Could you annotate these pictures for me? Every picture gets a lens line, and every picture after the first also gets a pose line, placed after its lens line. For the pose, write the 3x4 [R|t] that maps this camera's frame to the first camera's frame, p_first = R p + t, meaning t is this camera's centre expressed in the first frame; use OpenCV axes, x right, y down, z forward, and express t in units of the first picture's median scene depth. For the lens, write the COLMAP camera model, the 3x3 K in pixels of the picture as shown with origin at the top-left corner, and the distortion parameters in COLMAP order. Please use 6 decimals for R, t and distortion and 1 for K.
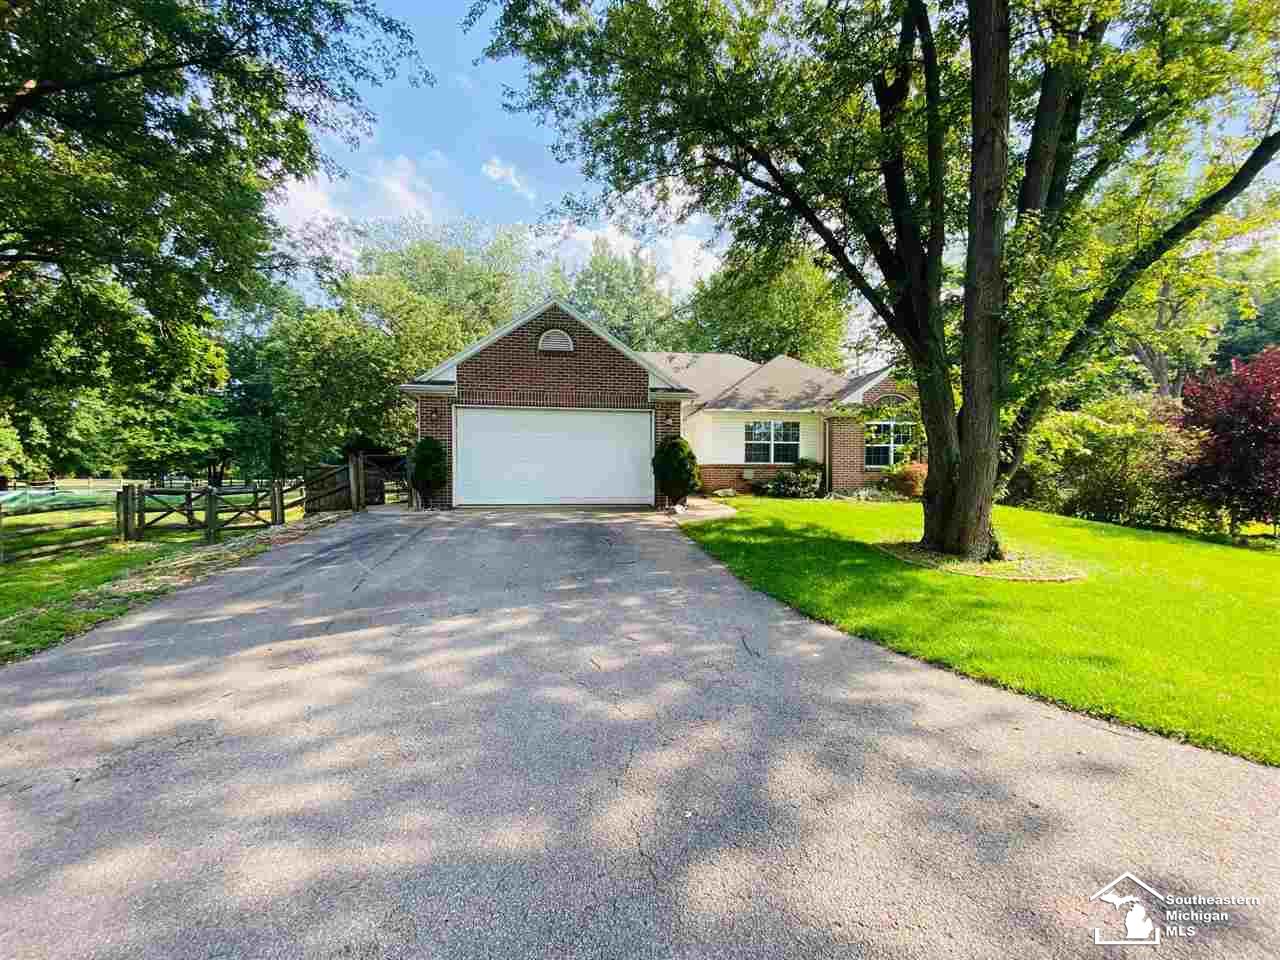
lens RADIAL K [[511.8, 0, 637.6], [0, 511.8, 480.7], [0, 0, 1]] dist [0.013531, -0.000281]
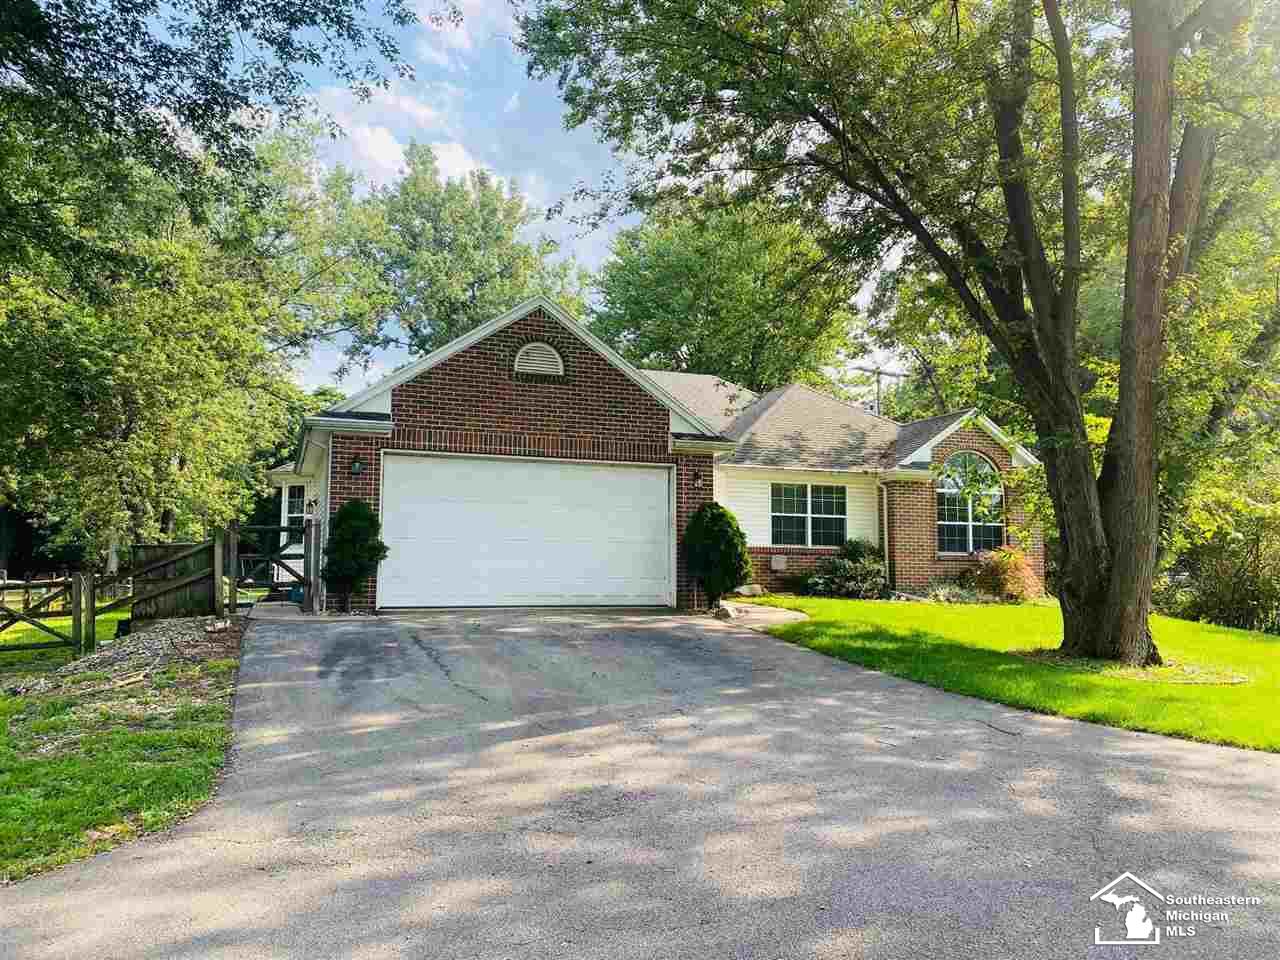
lens RADIAL K [[976.1, 0, 641.2], [0, 976.1, 475.0], [0, 0, 1]] dist [0.041756, 0.005523]
pose [[0.973987, 0.026502, 0.225047, -0.280511], [-0.001424, 0.993833, -0.110875, 0.016836], [-0.226598, 0.107670, 0.968019, -0.224825]]
